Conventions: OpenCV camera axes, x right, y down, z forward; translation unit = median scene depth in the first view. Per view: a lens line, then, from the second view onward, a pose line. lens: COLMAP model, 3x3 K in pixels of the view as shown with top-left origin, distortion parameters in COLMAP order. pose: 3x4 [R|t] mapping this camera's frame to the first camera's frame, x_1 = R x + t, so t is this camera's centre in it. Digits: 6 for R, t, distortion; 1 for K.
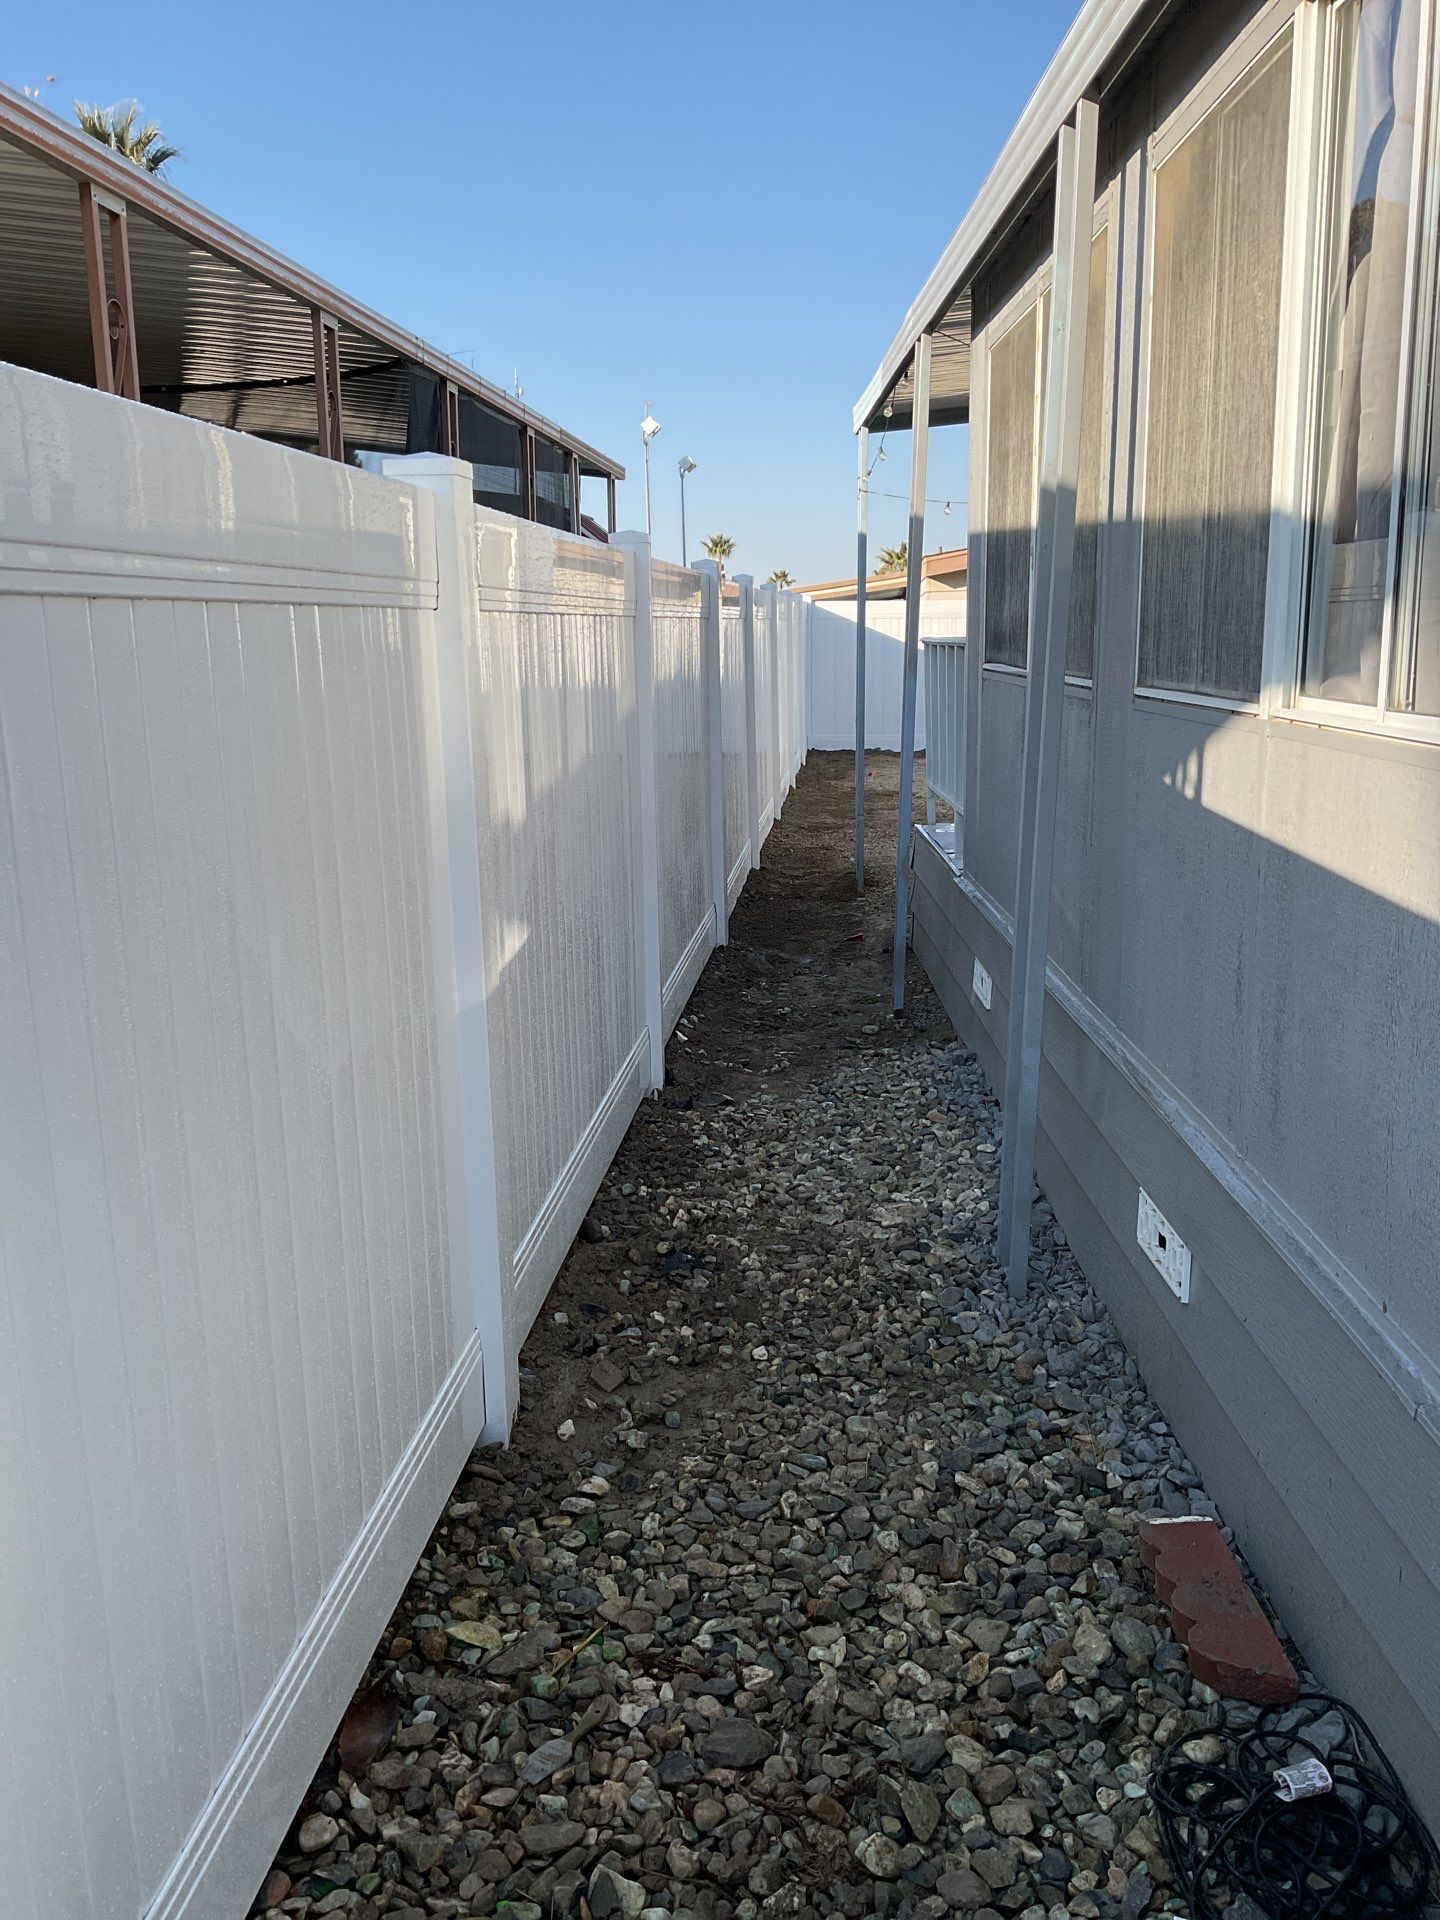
lens RADIAL K [[1541.6, 0, 720.0], [0, 1541.6, 960.0], [0, 0, 1]] dist [0.085663, -0.166597]
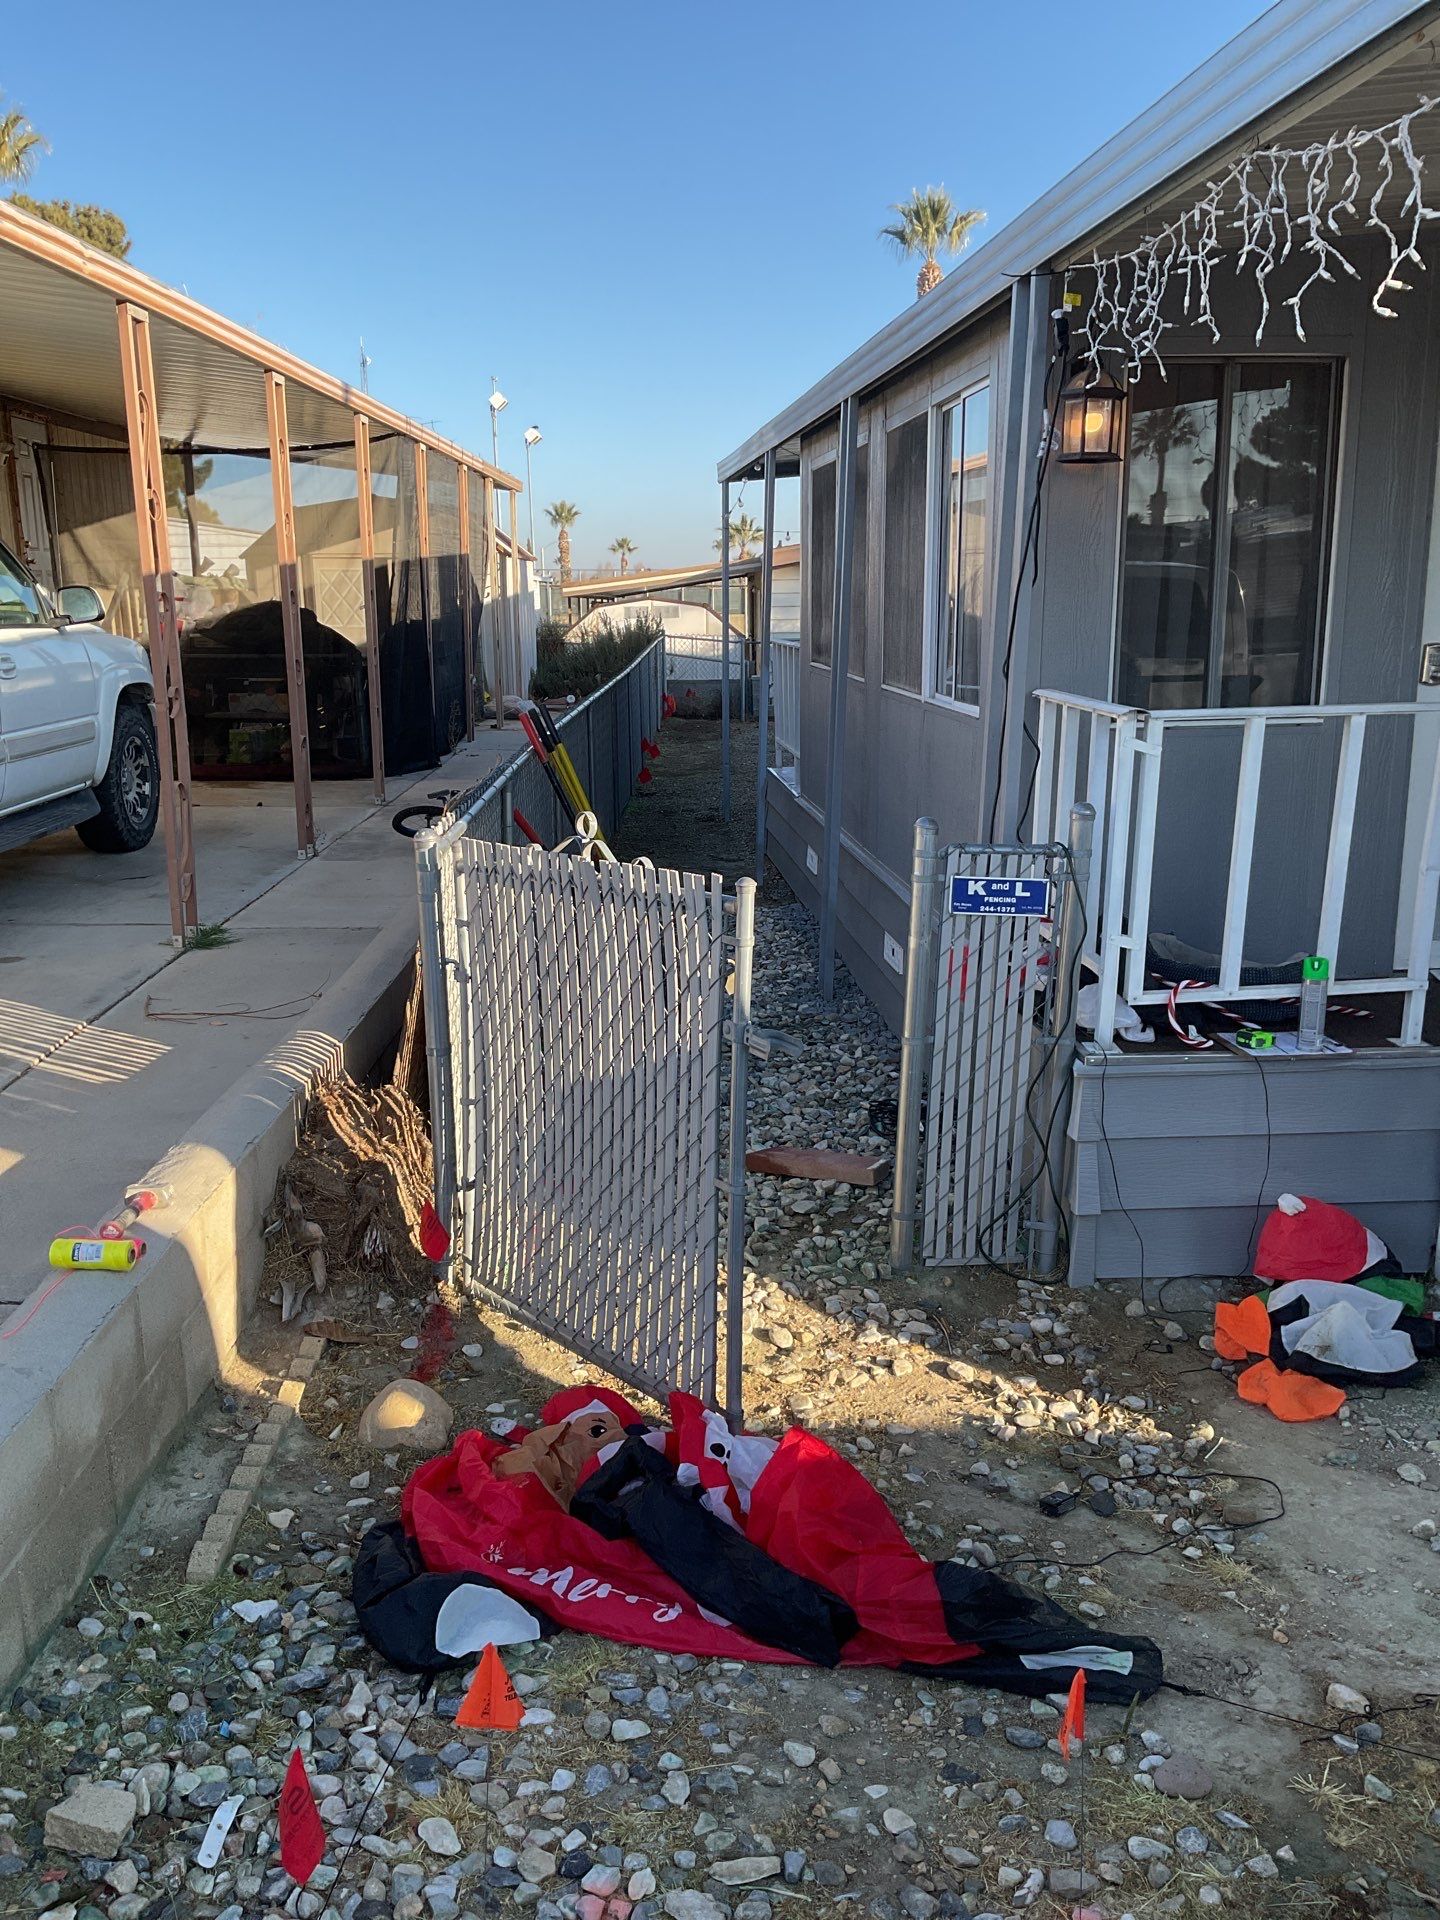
lens RADIAL K [[1541.6, 0, 720.0], [0, 1541.6, 960.0], [0, 0, 1]] dist [0.085663, -0.166597]
pose [[0.994882, -0.015185, 0.099899, -0.063458], [0.013028, 0.999668, 0.022212, 0.058347], [-0.100204, -0.020796, 0.994750, -0.425884]]
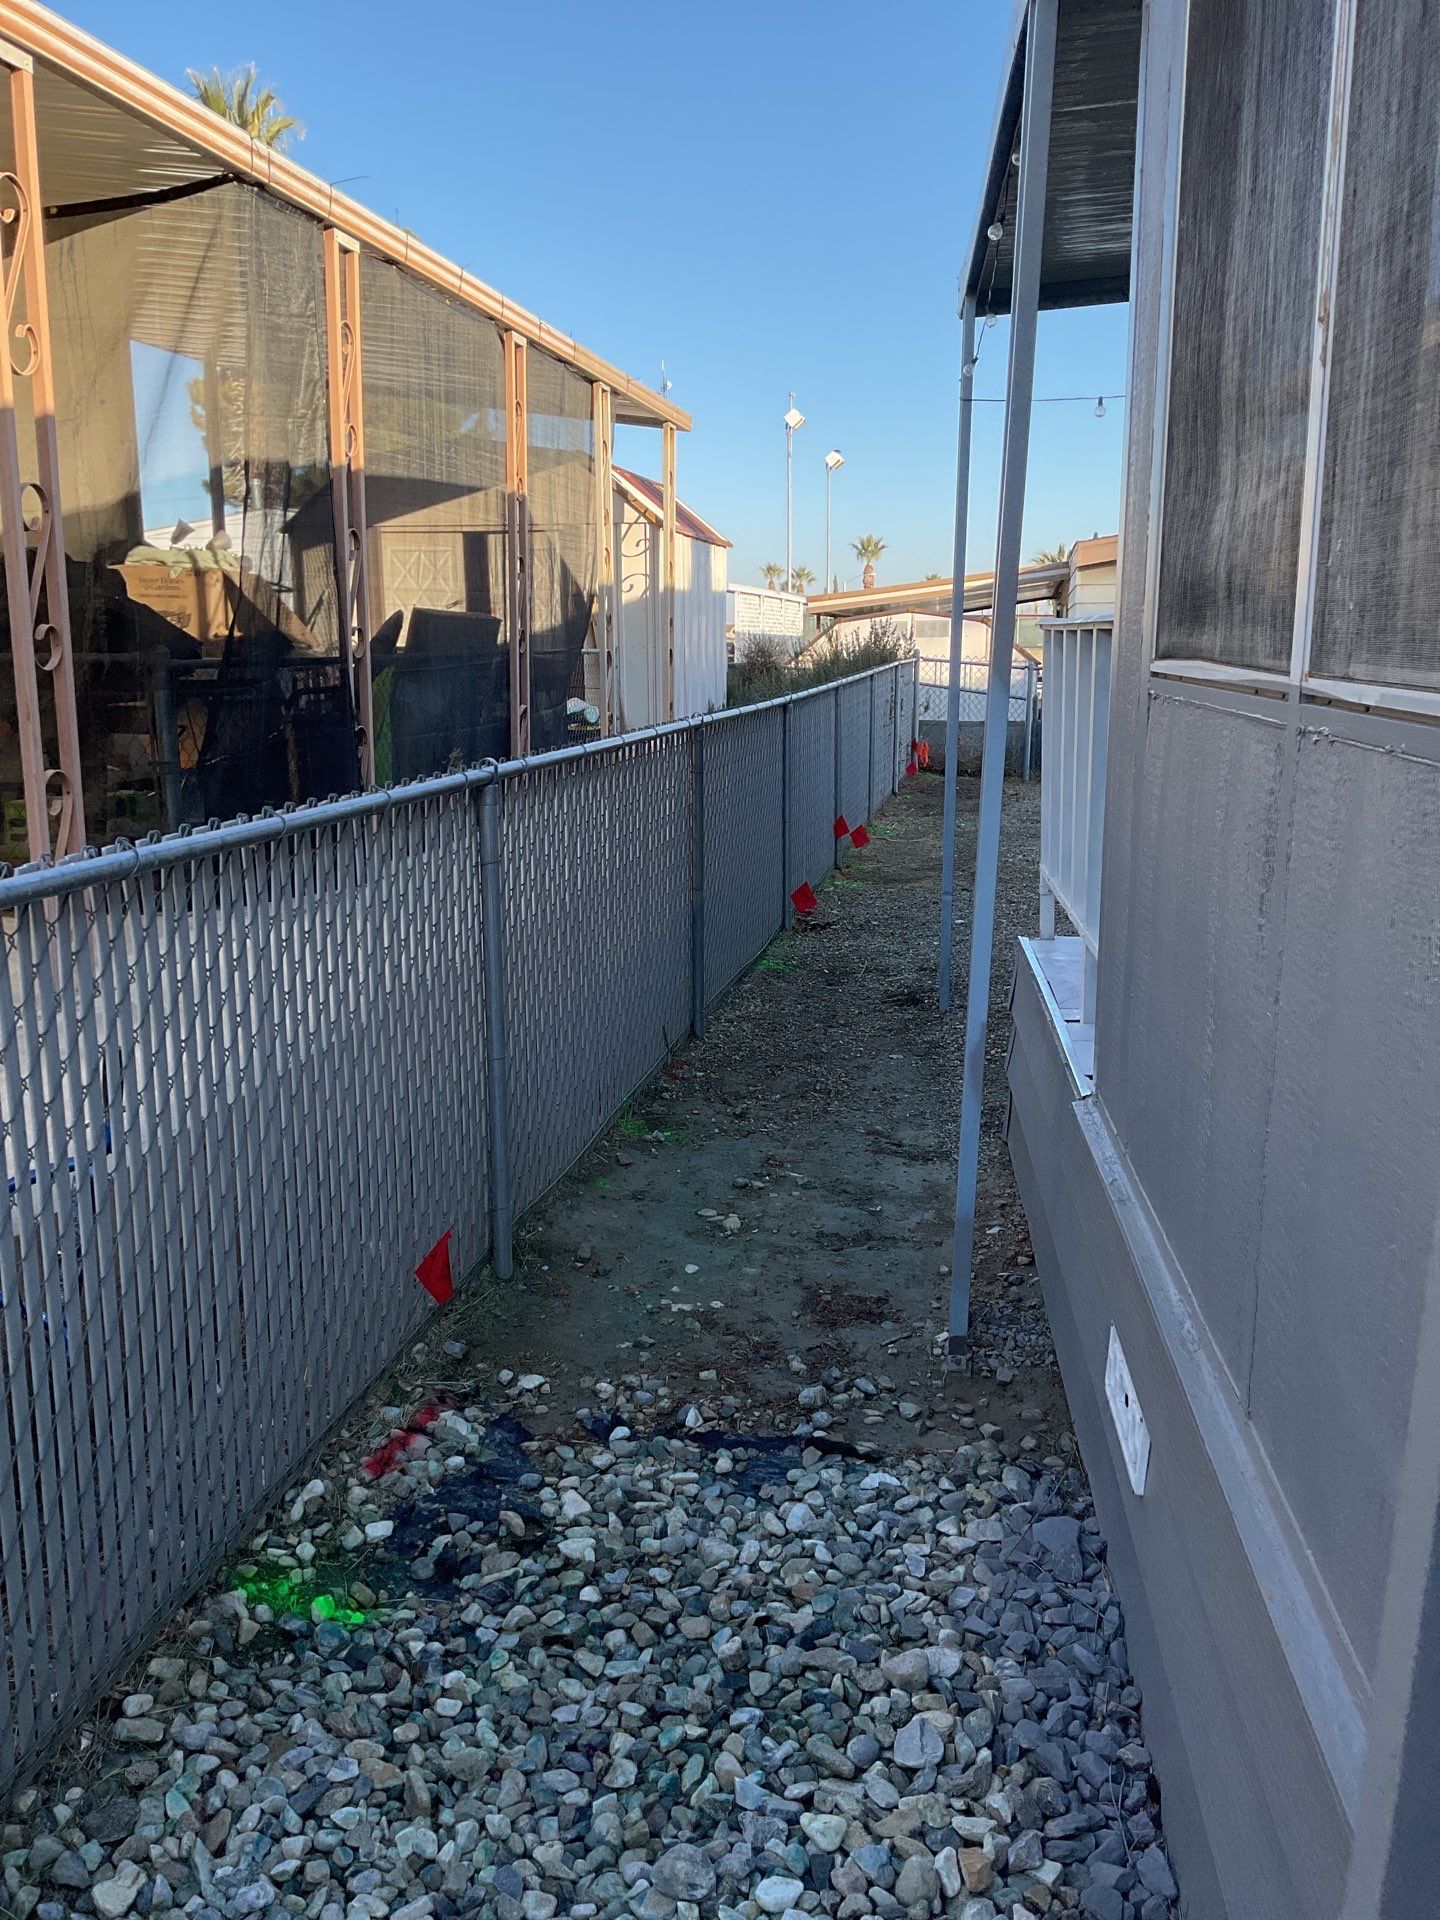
lens RADIAL K [[1541.6, 0, 720.0], [0, 1541.6, 960.0], [0, 0, 1]] dist [0.085663, -0.166597]
pose [[0.995293, 0.035171, -0.090302, 0.061475], [-0.035368, 0.999374, -0.000583, -0.069145], [0.090225, 0.003774, 0.995914, 0.372301]]
